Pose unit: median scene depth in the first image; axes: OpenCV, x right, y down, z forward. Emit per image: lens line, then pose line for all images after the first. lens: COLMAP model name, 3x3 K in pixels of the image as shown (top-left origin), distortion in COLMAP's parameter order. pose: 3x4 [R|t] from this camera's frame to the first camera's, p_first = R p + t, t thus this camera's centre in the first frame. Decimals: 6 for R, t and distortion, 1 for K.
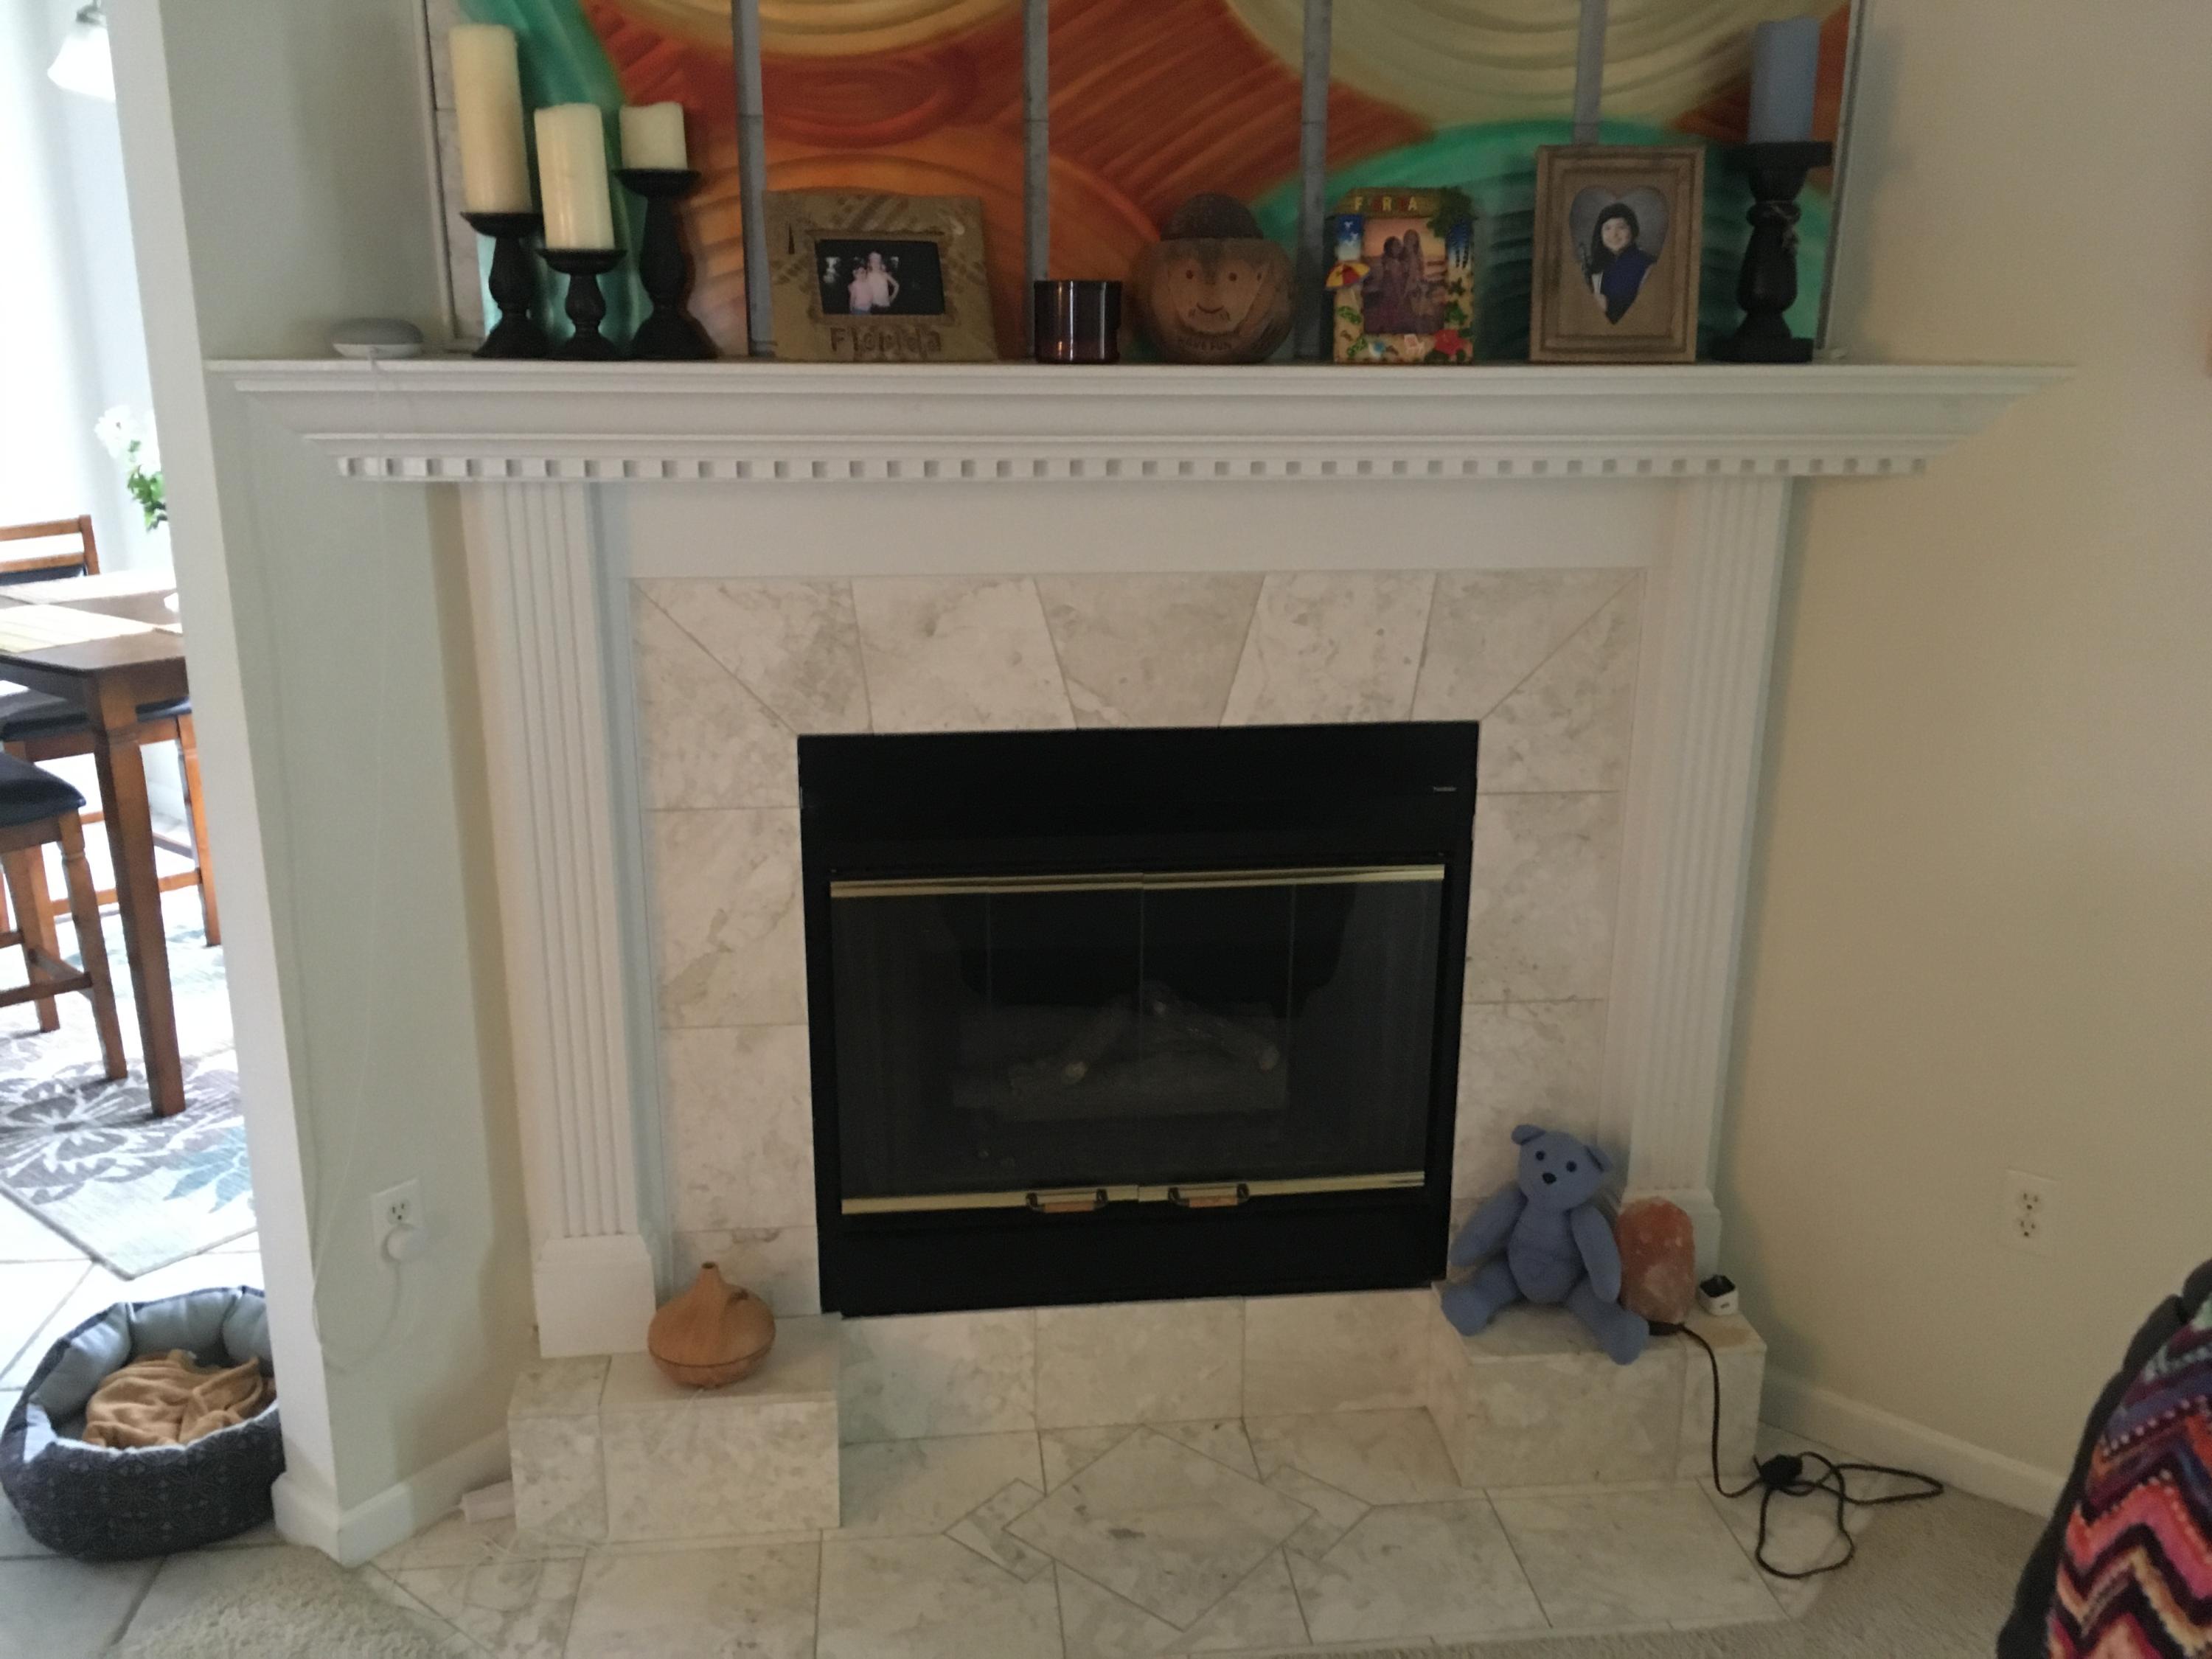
lens RADIAL K [[1886.4, 0, 1102.7], [0, 1886.4, 840.4], [0, 0, 1]] dist [0.060562, -0.079739]
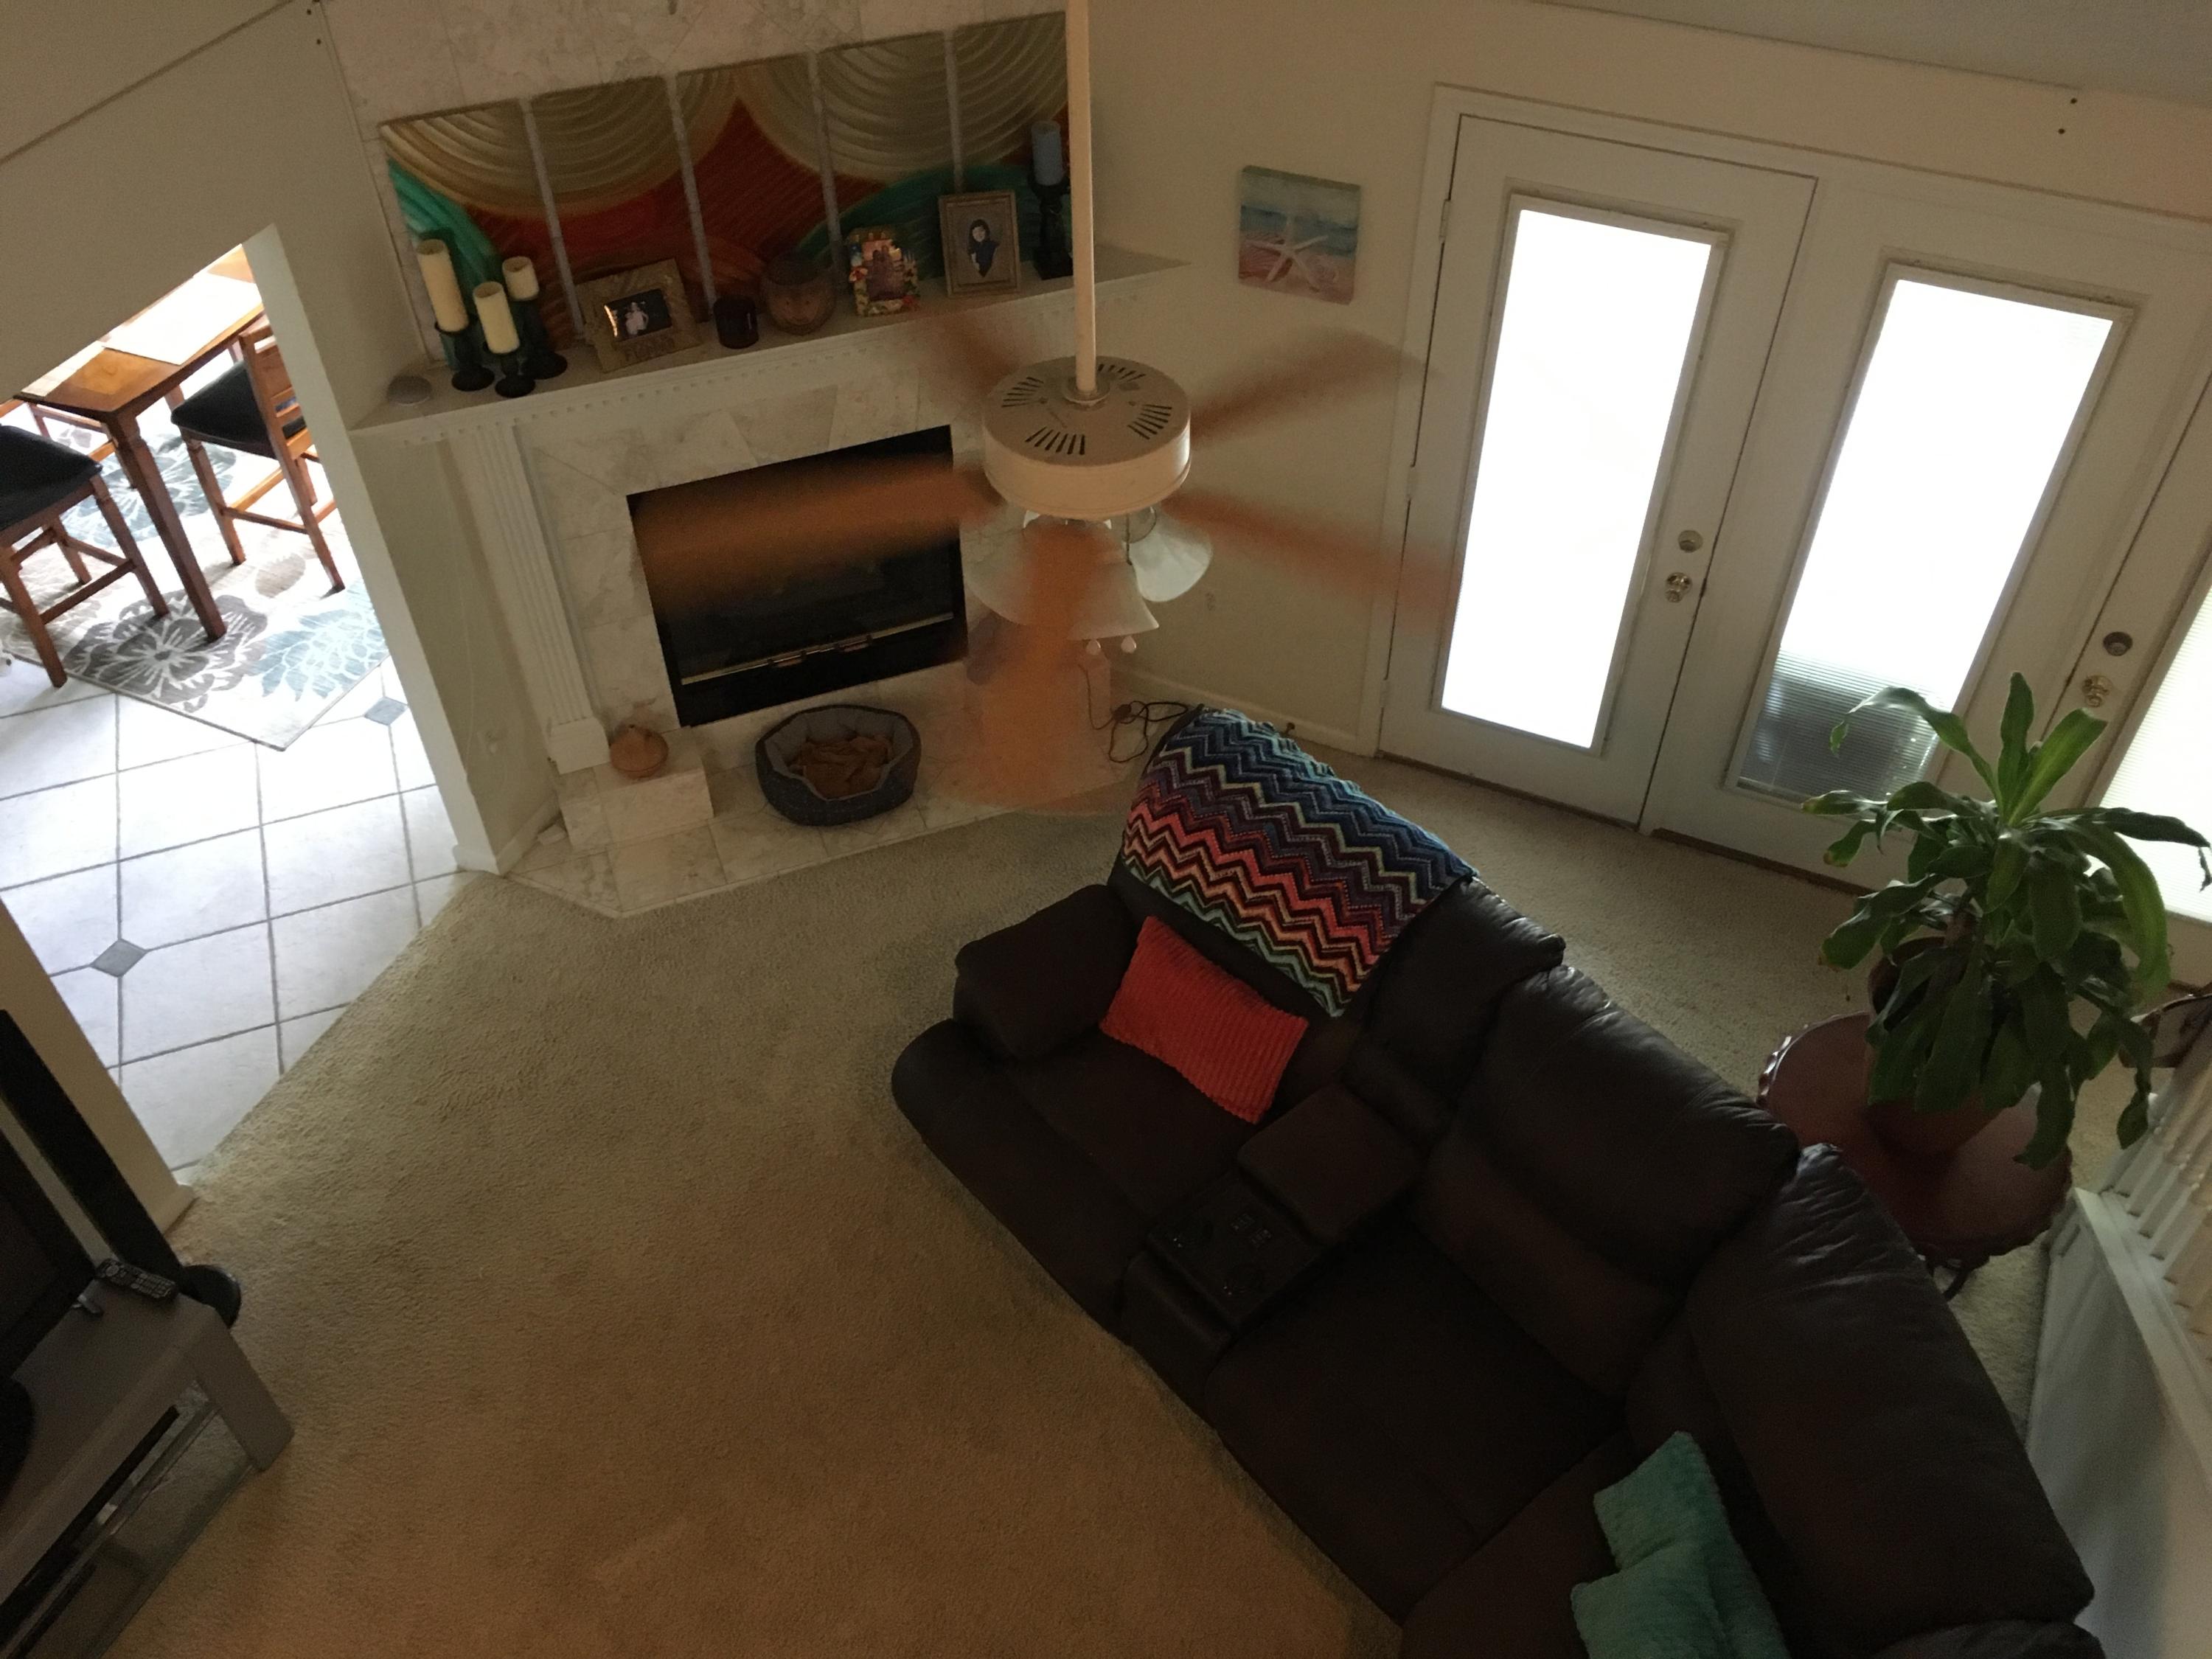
lens RADIAL K [[1886.4, 0, 1102.7], [0, 1886.4, 840.4], [0, 0, 1]] dist [0.060562, -0.079739]
pose [[0.967883, -0.191799, 0.162532, -0.065066], [0.087047, 0.862180, 0.499068, -0.711393], [-0.235852, -0.468892, 0.851184, -1.053159]]
